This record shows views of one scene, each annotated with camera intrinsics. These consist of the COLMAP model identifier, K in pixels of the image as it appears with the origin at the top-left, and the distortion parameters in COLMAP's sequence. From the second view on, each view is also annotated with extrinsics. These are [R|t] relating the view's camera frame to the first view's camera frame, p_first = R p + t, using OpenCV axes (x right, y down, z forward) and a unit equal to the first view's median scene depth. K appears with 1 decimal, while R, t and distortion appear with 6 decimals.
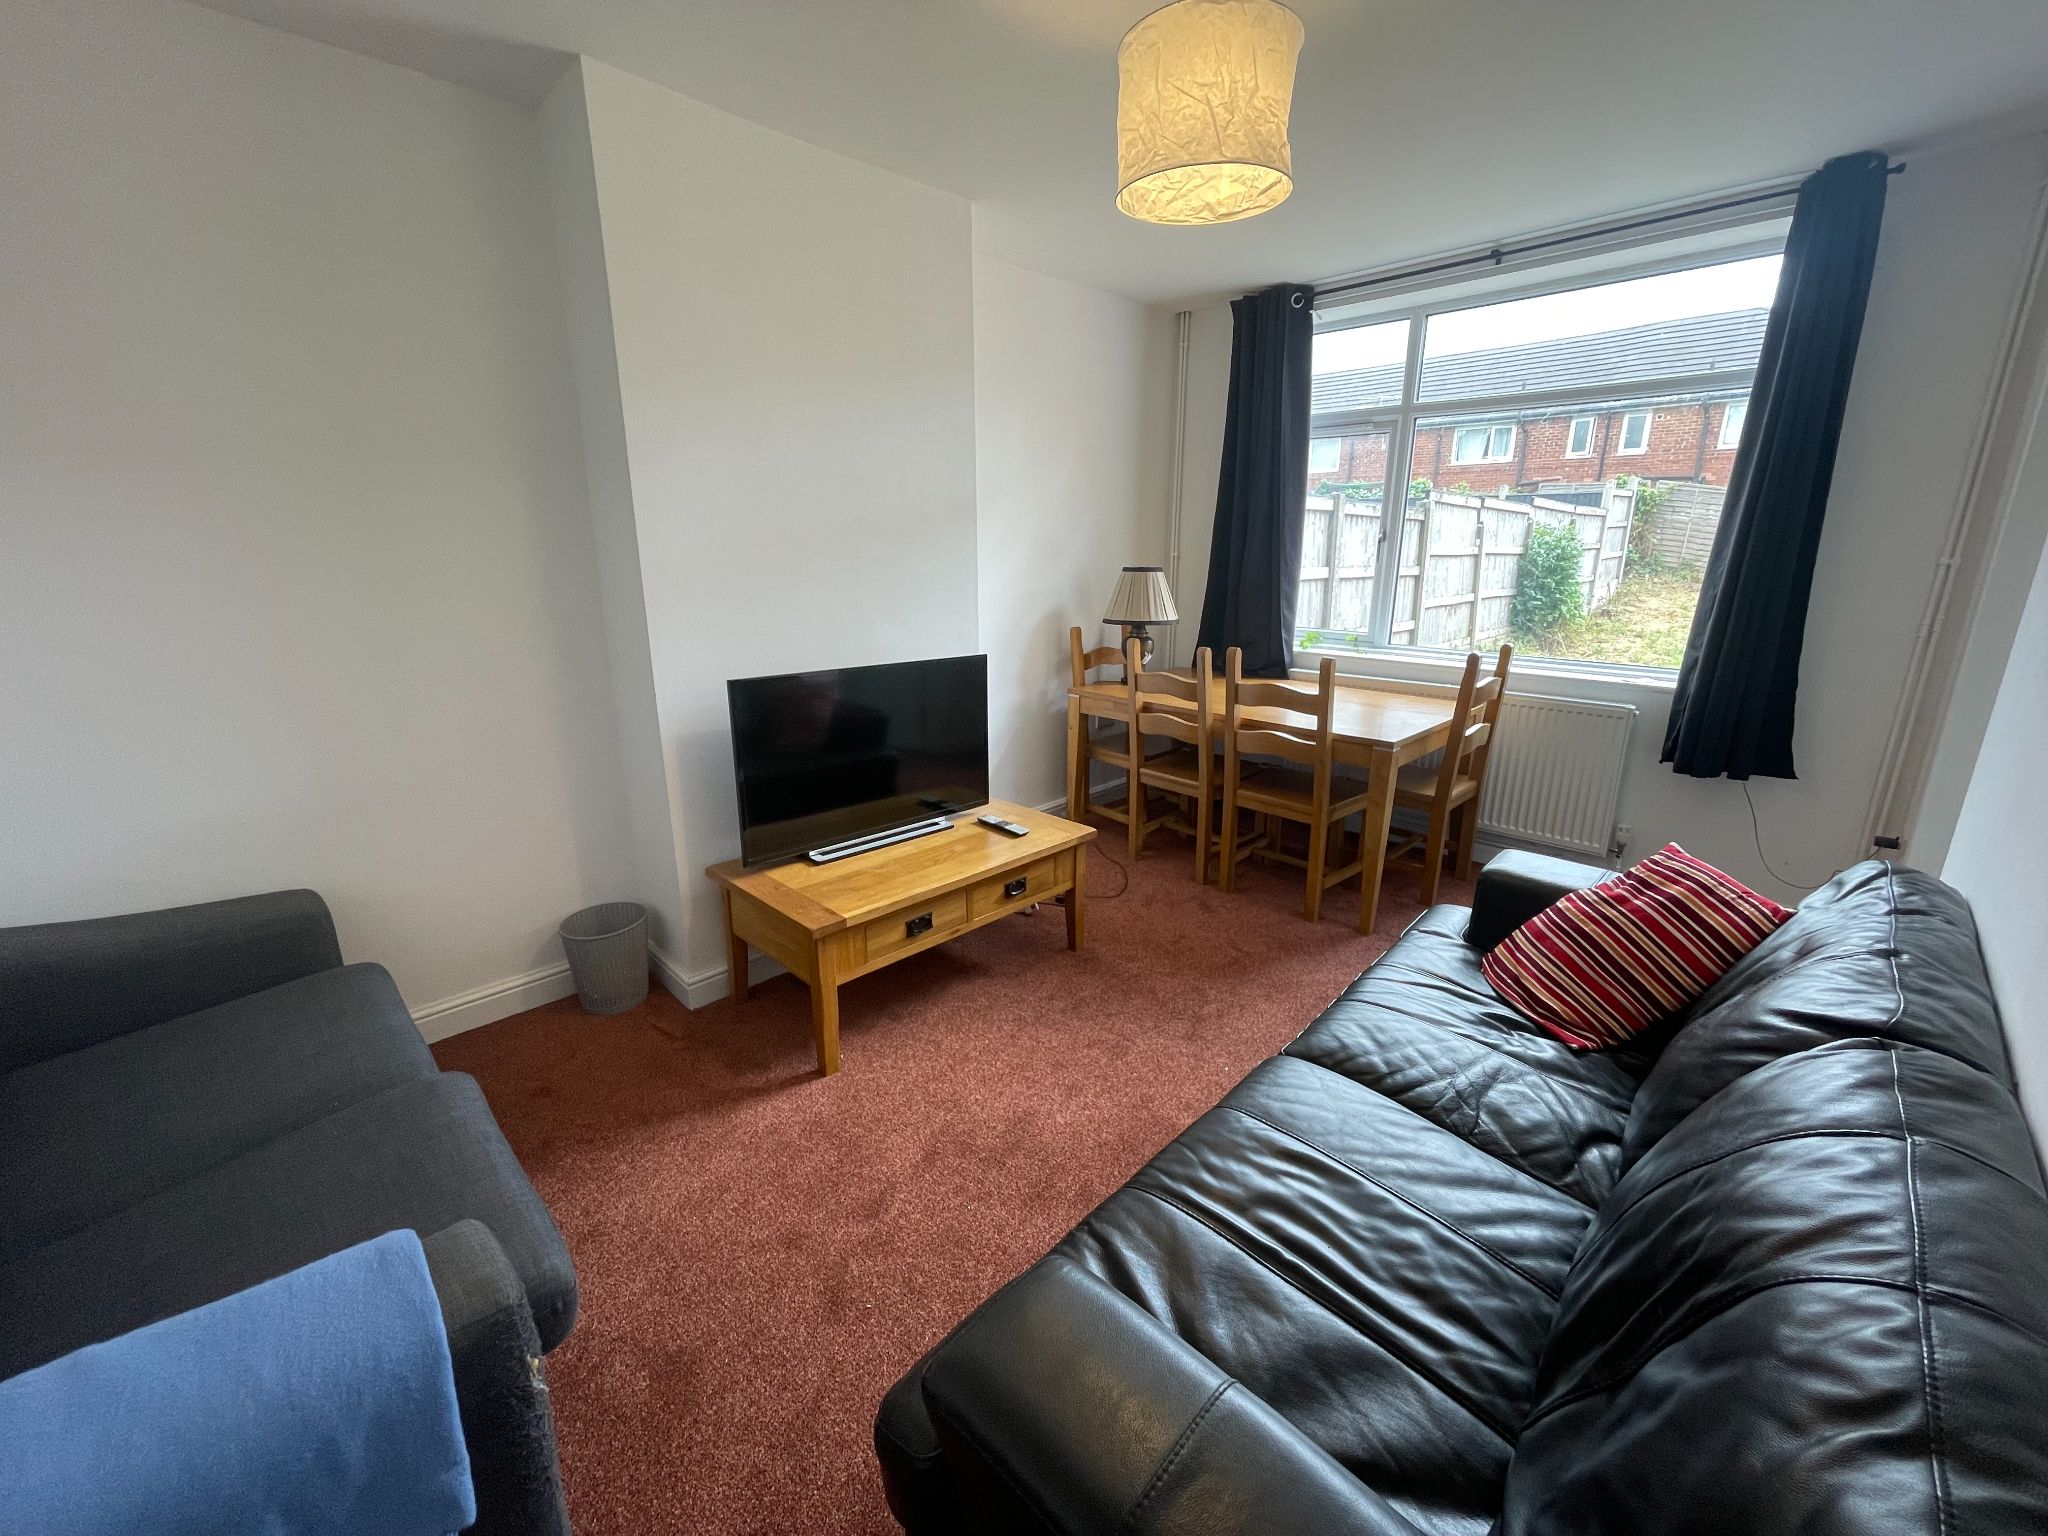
lens RADIAL K [[832.1, 0, 1033.1], [0, 832.1, 766.6], [0, 0, 1]] dist [0.000862, 0.000063]
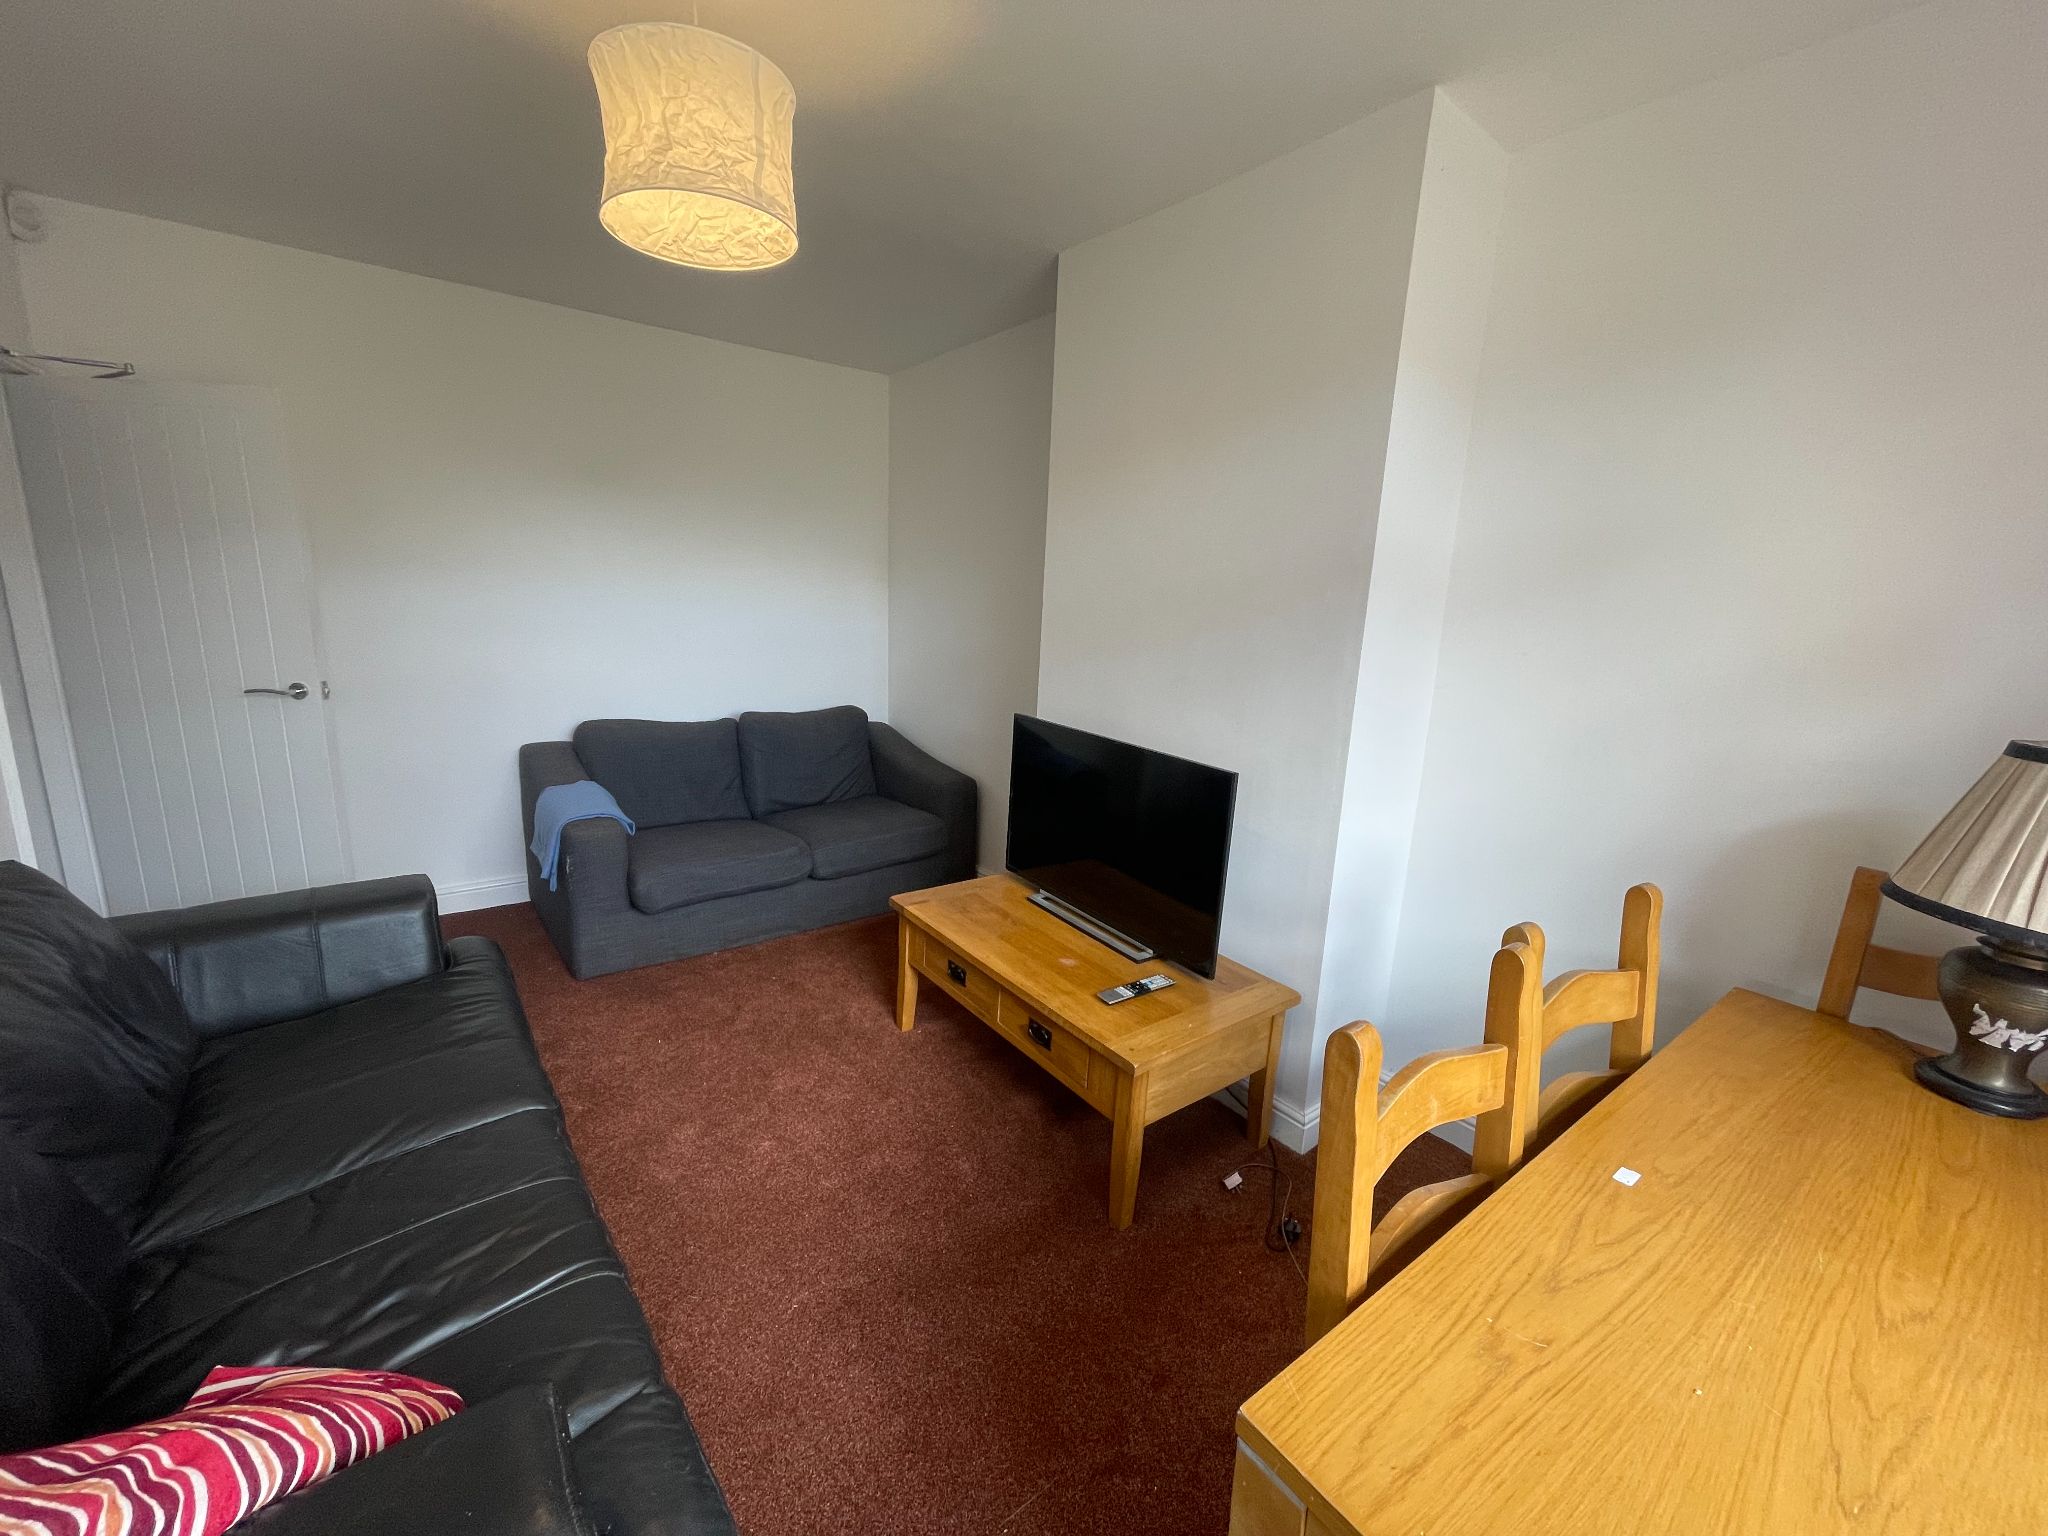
lens RADIAL K [[832.1, 0, 1033.1], [0, 832.1, 766.6], [0, 0, 1]] dist [0.000862, 0.000063]
pose [[-0.136620, 0.201578, -0.969898, 0.699936], [-0.303033, 0.923640, 0.234649, -0.274478], [0.943136, 0.325968, -0.065103, 0.968432]]
